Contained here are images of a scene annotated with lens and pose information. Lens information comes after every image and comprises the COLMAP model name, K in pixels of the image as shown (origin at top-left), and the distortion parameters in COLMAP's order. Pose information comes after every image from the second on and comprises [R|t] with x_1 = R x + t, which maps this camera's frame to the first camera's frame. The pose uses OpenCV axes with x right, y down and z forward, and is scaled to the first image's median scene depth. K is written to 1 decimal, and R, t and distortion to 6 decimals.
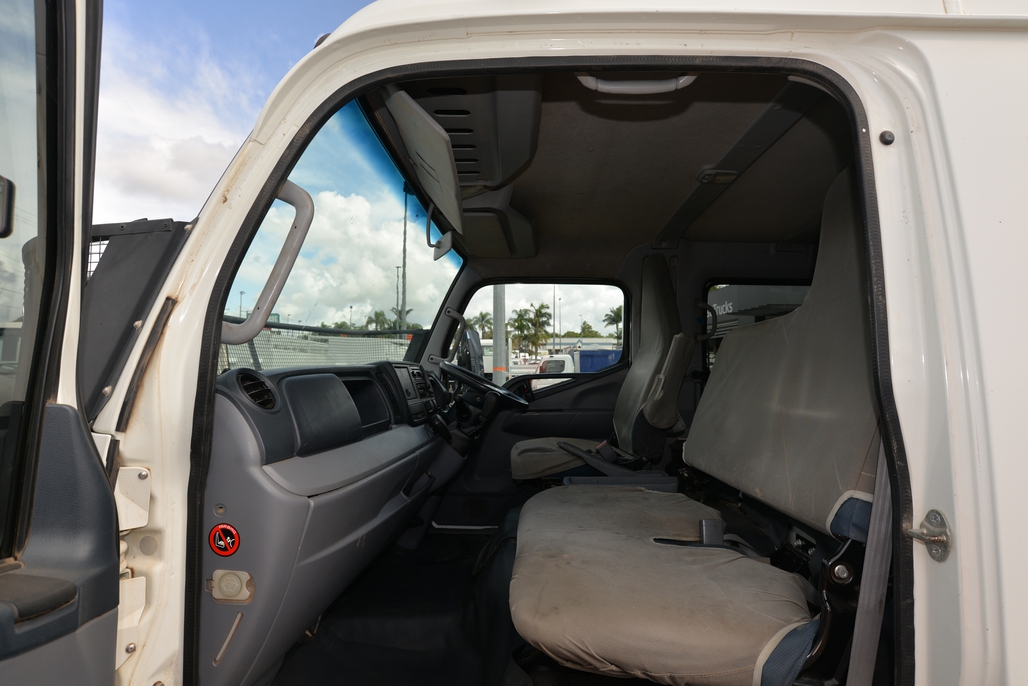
lens RADIAL K [[528.6, 0, 514.0], [0, 528.6, 343.0], [0, 0, 1]] dist [-0.055428, 0.024402]
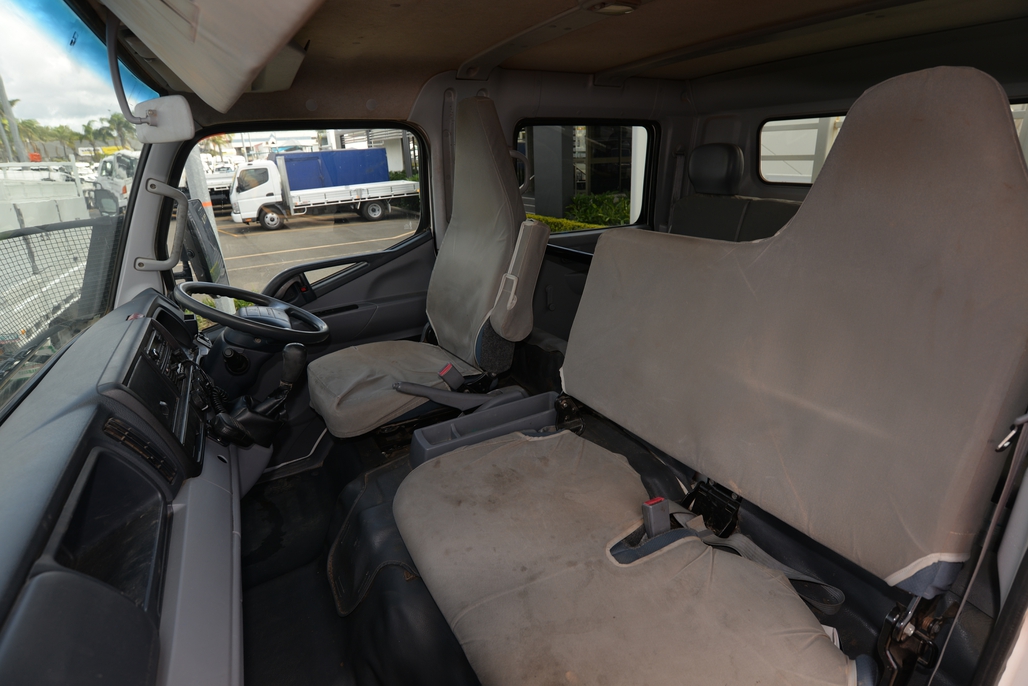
lens RADIAL K [[528.6, 0, 514.0], [0, 528.6, 343.0], [0, 0, 1]] dist [-0.055428, 0.024402]
pose [[0.859624, -0.207127, 0.467060, -0.104083], [0.016957, 0.925205, 0.379089, -0.142672], [-0.510646, -0.317954, 0.798840, 0.330486]]
